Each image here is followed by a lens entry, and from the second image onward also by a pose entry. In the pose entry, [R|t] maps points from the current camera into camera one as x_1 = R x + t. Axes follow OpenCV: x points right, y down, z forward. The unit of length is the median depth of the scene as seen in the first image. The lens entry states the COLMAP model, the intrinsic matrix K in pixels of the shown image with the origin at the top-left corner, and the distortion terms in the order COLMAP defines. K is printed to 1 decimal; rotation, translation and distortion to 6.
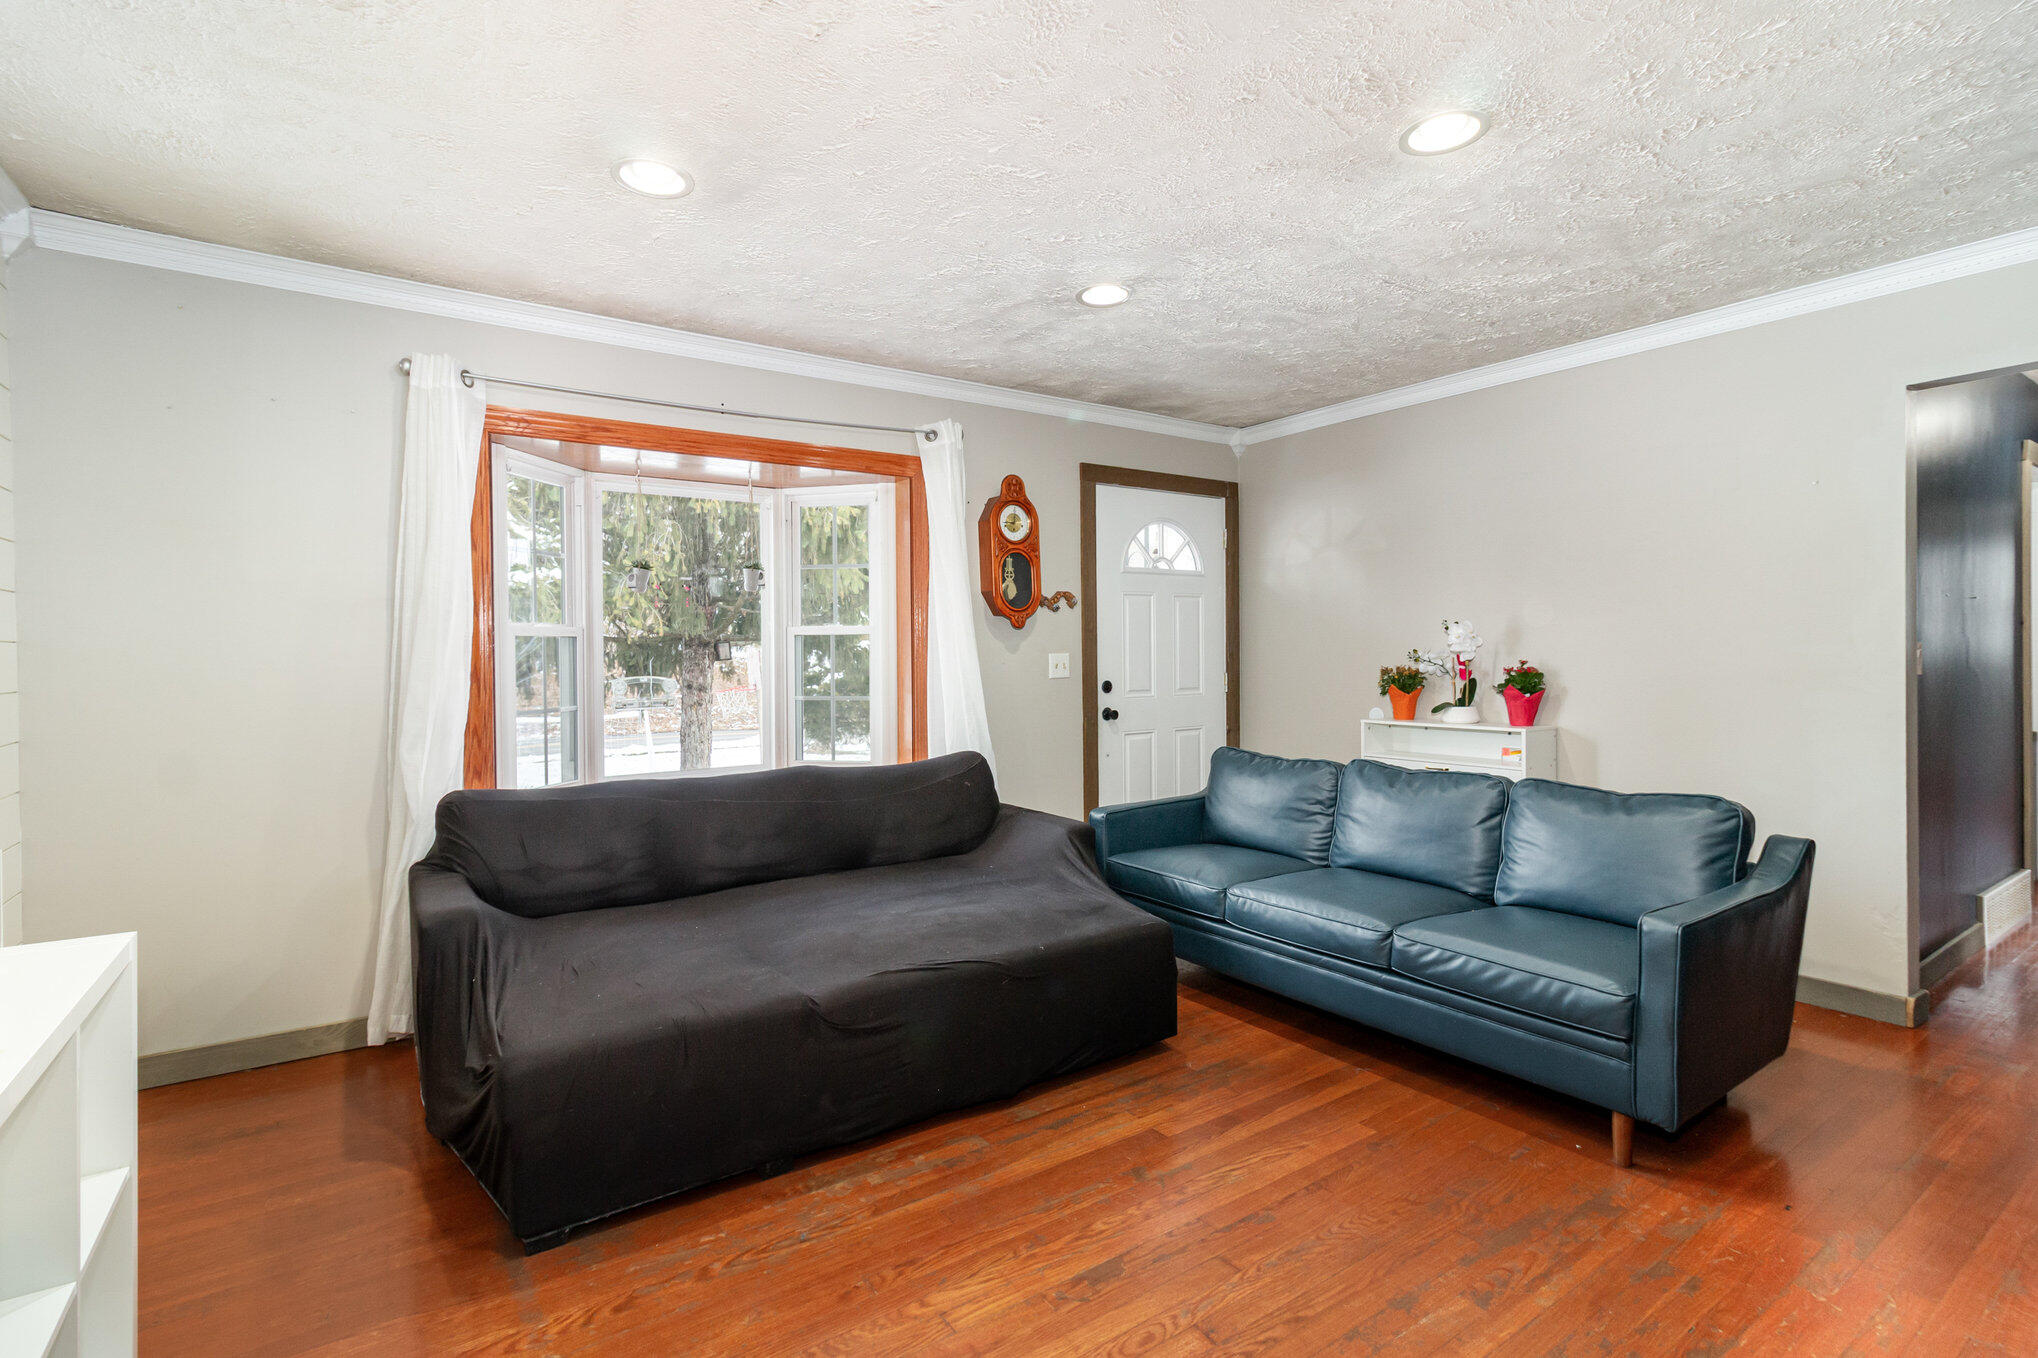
lens RADIAL K [[944.1, 0, 1019.5], [0, 944.1, 655.6], [0, 0, 1]] dist [0.004581, 0.000379]
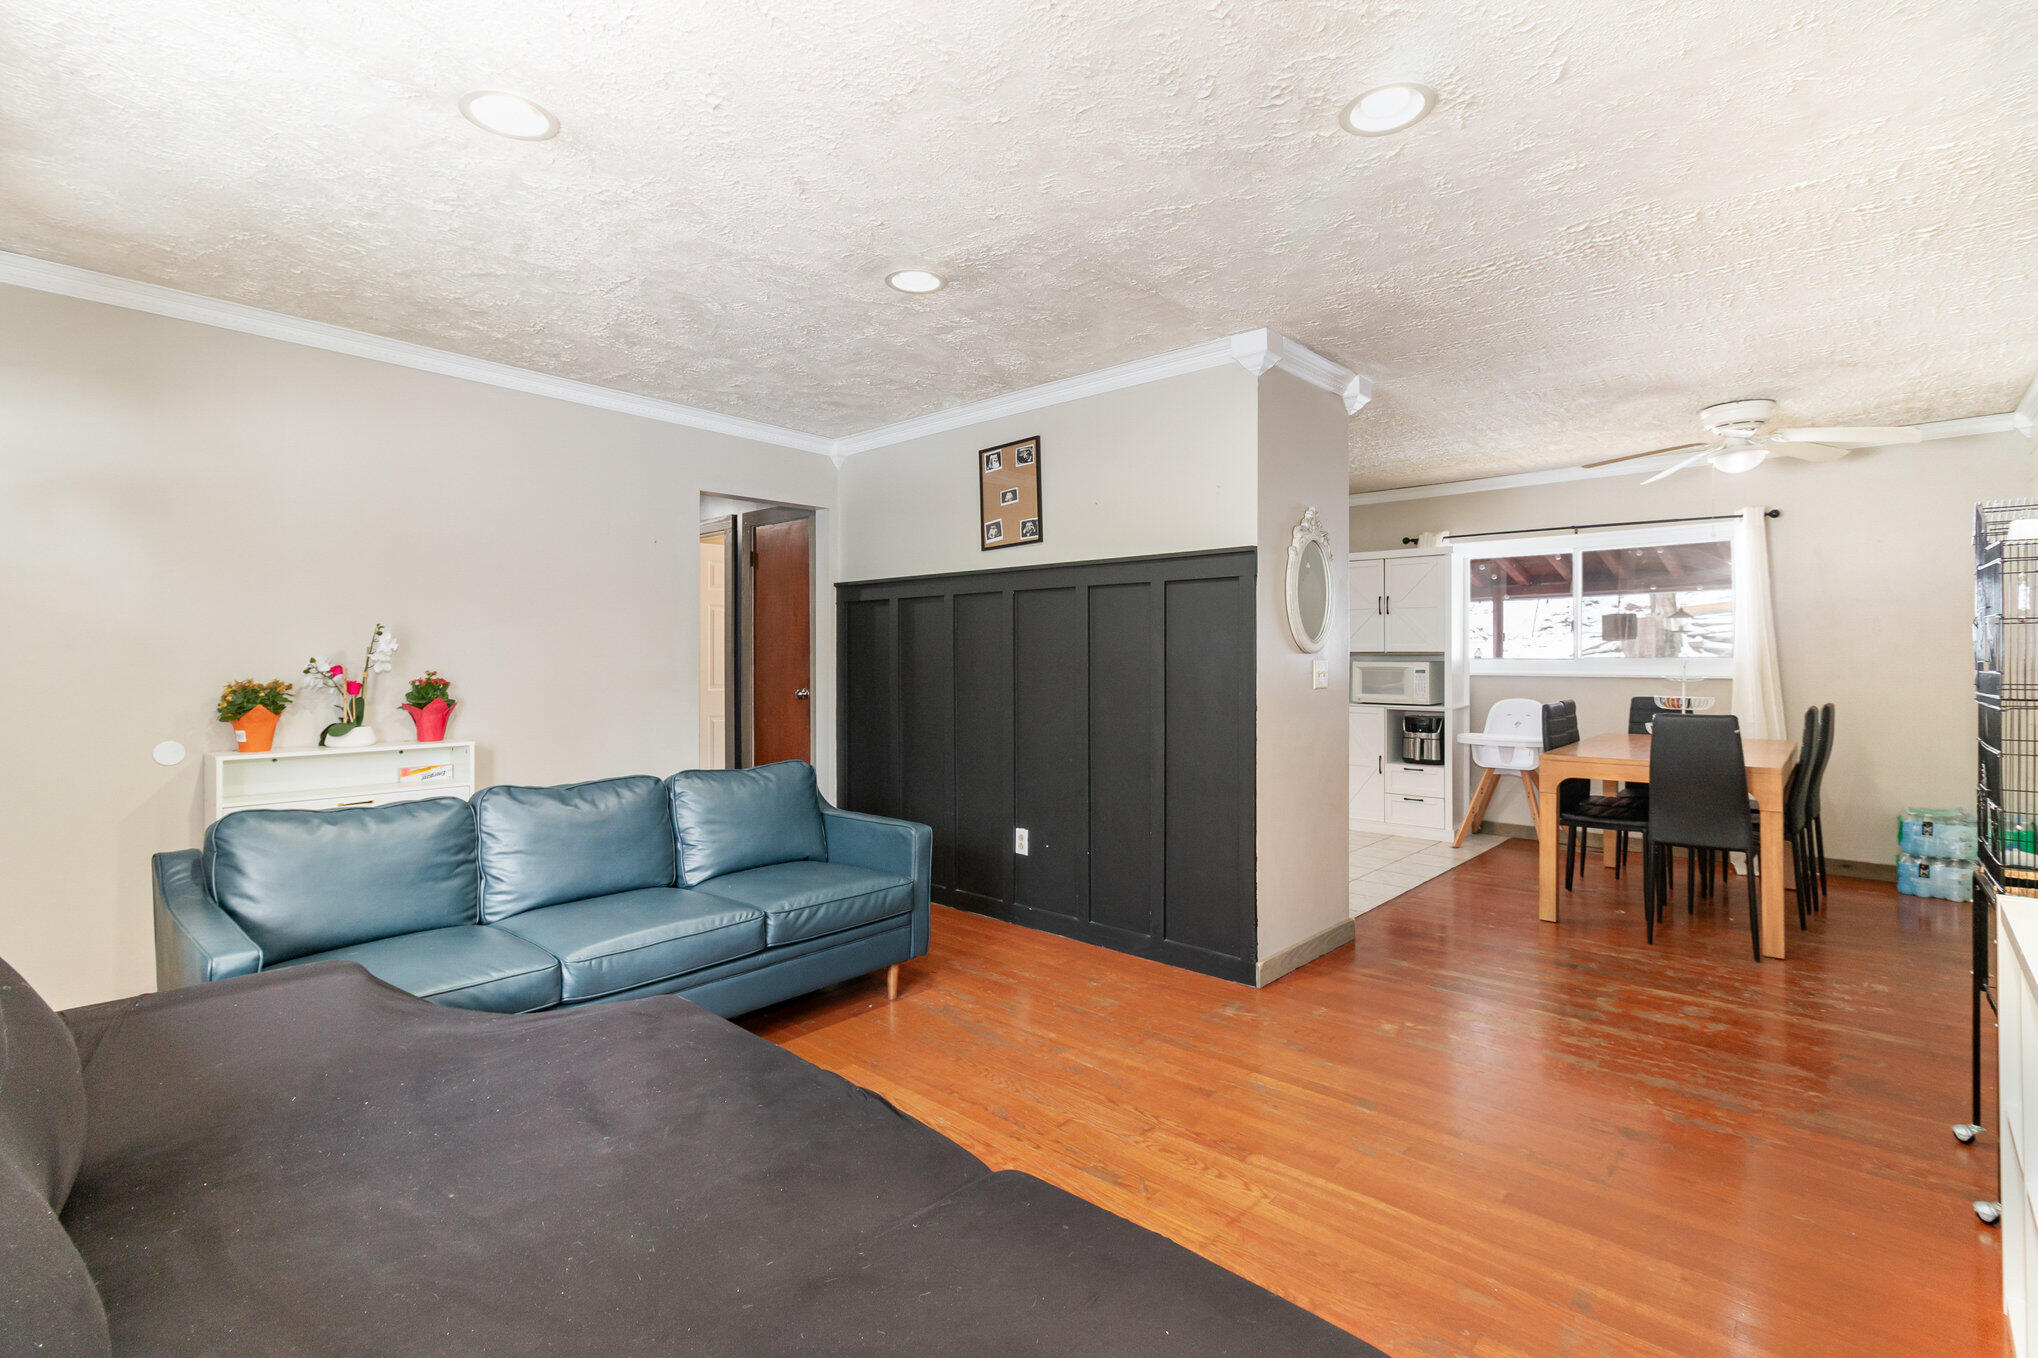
lens RADIAL K [[917.6, 0, 1015.4], [0, 917.6, 661.6], [0, 0, 1]] dist [-0.001029, 0.000117]
pose [[-0.213904, 0.009821, 0.976805, -0.524119], [-0.001244, 0.999946, -0.010326, 0.004457], [-0.976854, -0.003424, -0.213880, 0.686586]]
